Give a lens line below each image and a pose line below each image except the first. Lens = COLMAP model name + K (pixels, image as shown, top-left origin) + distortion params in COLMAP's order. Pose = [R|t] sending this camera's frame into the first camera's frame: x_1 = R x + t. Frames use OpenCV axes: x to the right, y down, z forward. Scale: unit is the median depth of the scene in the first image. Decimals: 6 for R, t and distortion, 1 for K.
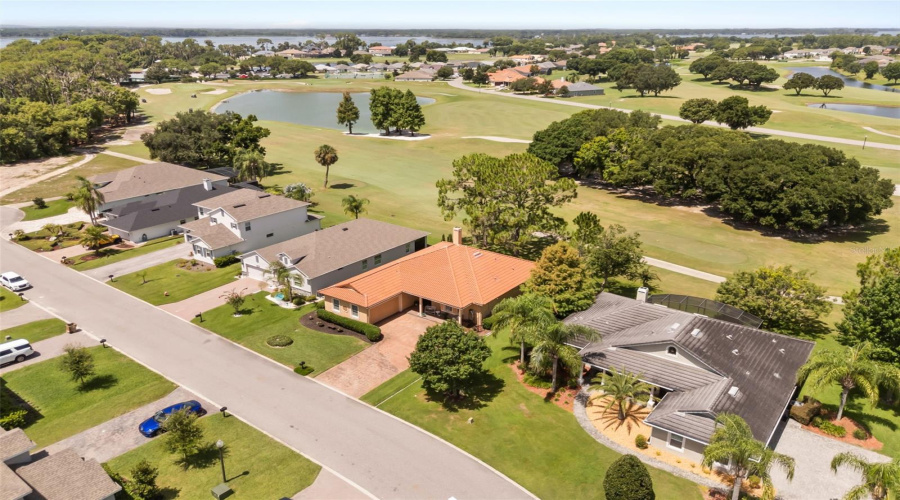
lens RADIAL K [[665.3, 0, 452.9], [0, 665.3, 253.0], [0, 0, 1]] dist [0.053494, 0.001444]
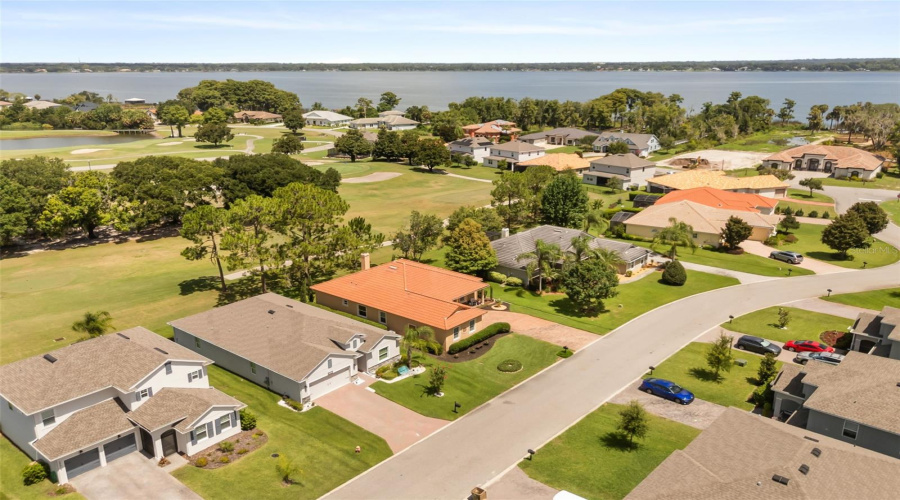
lens RADIAL K [[665.3, 0, 449.1], [0, 665.3, 249.1], [0, 0, 1]] dist [0.053494, 0.001444]
pose [[0.066640, -0.263498, 0.962355, -1.065210], [0.315278, 0.920645, 0.230246, -0.263664], [-0.946657, 0.288066, 0.144427, 0.790933]]
